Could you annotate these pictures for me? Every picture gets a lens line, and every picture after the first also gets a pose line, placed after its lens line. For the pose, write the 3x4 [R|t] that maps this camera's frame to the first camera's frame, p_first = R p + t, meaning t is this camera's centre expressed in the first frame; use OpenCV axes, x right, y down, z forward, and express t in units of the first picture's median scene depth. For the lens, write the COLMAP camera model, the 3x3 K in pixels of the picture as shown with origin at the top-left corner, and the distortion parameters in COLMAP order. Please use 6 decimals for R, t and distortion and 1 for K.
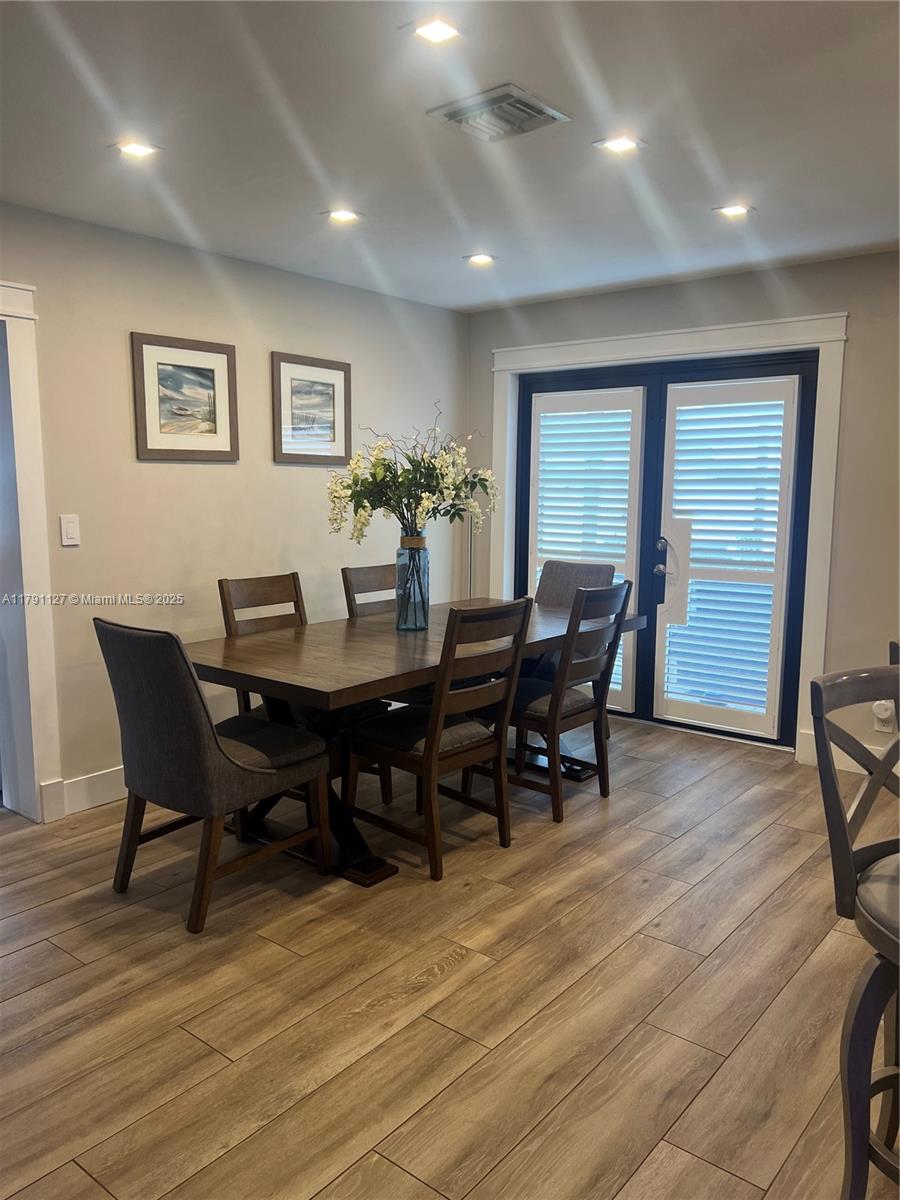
lens RADIAL K [[901.8, 0, 449.2], [0, 901.8, 603.4], [0, 0, 1]] dist [0.051333, -0.016167]
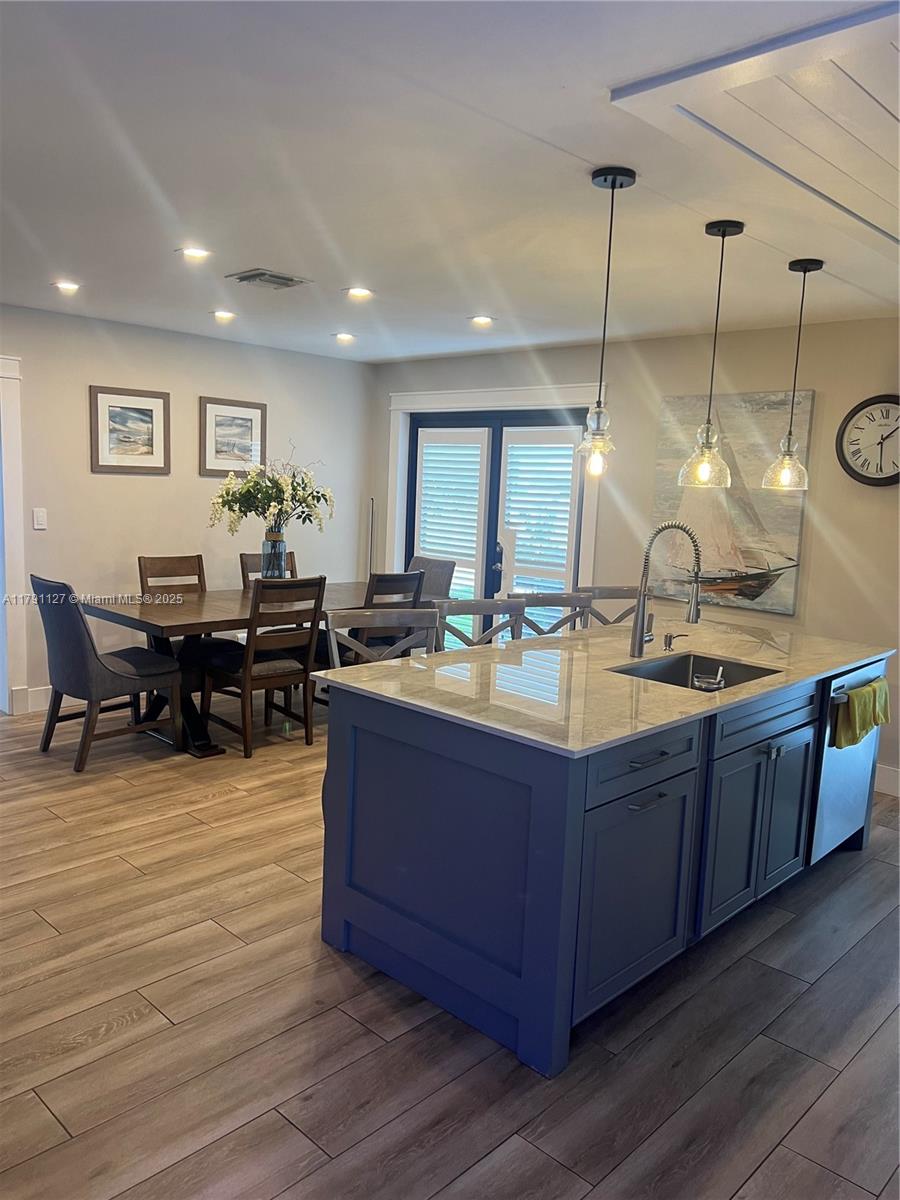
lens RADIAL K [[901.8, 0, 451.7], [0, 901.8, 597.8], [0, 0, 1]] dist [0.051333, -0.016167]
pose [[0.995426, 0.047199, -0.083061, 0.363290], [-0.047801, 0.998843, -0.005269, 0.023085], [0.082716, 0.009215, 0.996531, -0.402934]]
